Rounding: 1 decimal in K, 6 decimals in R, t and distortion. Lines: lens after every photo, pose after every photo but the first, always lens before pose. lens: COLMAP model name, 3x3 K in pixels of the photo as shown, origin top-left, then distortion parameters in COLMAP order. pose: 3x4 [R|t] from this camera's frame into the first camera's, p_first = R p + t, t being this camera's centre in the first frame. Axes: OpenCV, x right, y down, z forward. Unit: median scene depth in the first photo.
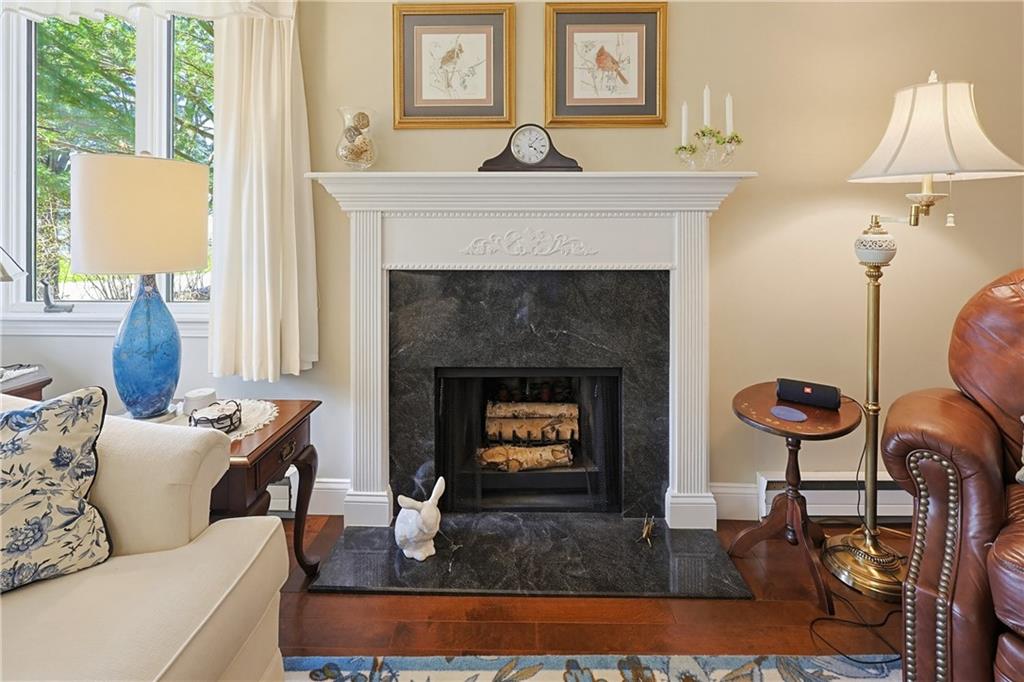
lens RADIAL K [[433.2, 0, 523.0], [0, 433.2, 232.7], [0, 0, 1]] dist [-0.005345, 0.000373]
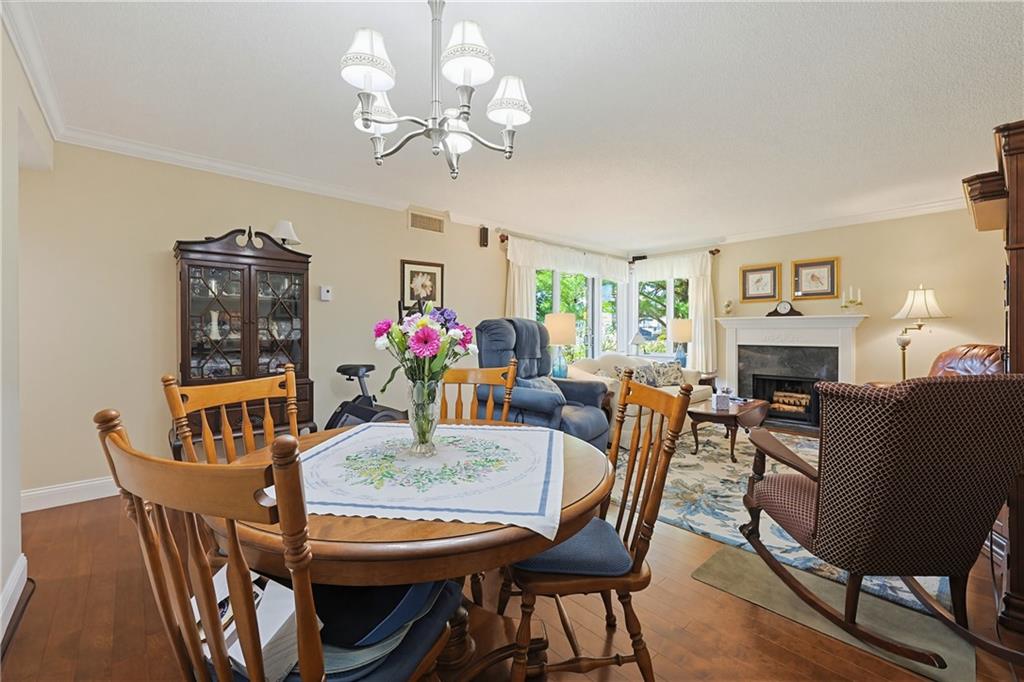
lens RADIAL K [[433.2, 0, 505.1], [0, 433.2, 336.6], [0, 0, 1]] dist [-0.005345, 0.000373]
pose [[0.649395, 0.011013, -0.760372, 1.096670], [0.003497, 0.999841, 0.017468, -0.045671], [0.760443, -0.014003, 0.649253, -2.642784]]
